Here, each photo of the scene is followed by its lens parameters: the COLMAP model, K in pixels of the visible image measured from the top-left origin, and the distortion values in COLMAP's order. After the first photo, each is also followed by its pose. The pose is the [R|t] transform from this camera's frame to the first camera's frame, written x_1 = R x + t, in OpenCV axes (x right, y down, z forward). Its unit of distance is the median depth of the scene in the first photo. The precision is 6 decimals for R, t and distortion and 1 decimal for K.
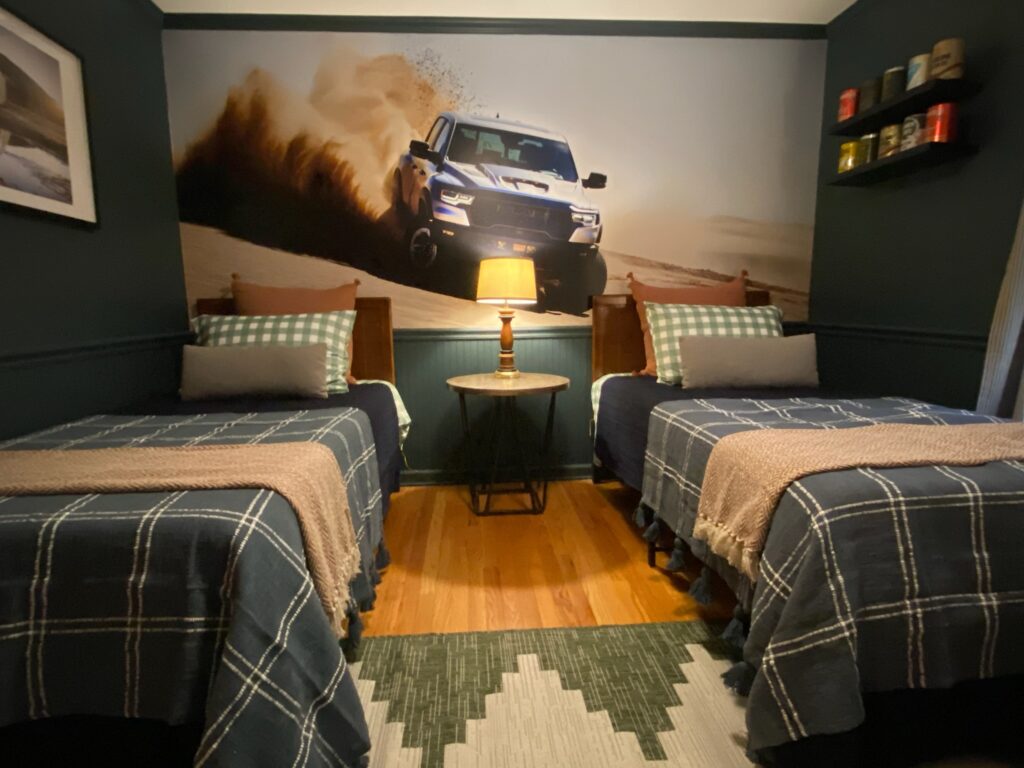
lens RADIAL K [[552.7, 0, 504.7], [0, 552.7, 380.5], [0, 0, 1]] dist [0.028400, -0.029364]
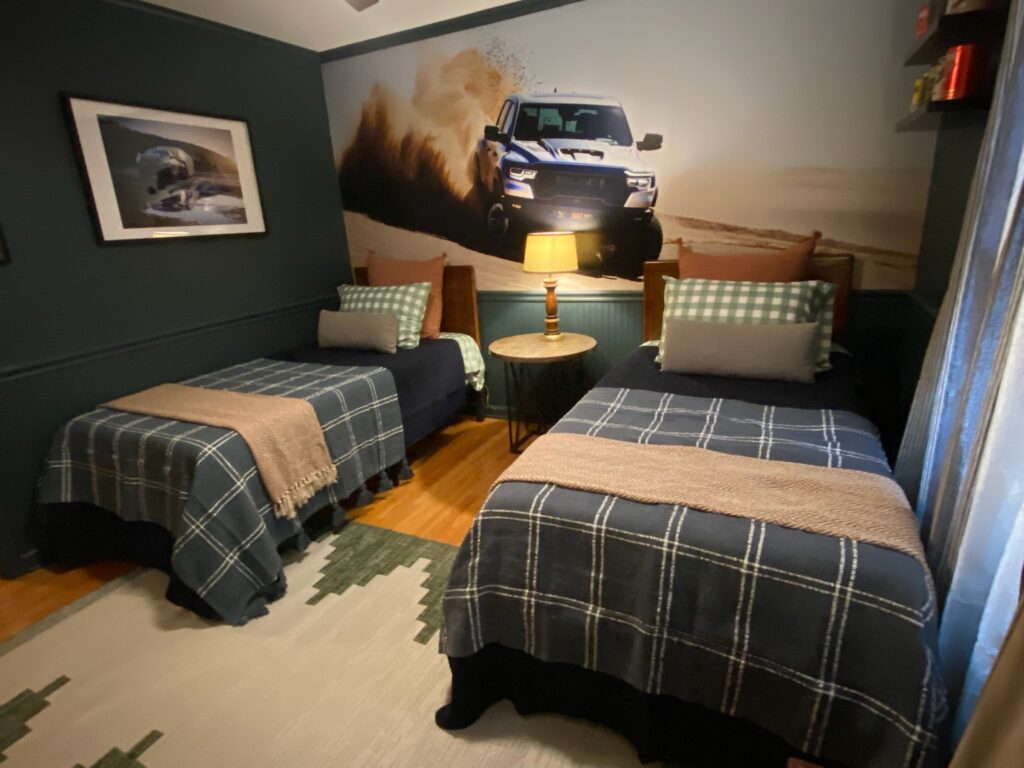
lens RADIAL K [[552.7, 0, 501.4], [0, 552.7, 378.5], [0, 0, 1]] dist [0.028400, -0.029364]
pose [[0.858432, 0.102100, -0.502663, 0.491636], [-0.014235, 0.984353, 0.175631, -0.123350], [0.512729, -0.143612, 0.846454, -0.023562]]
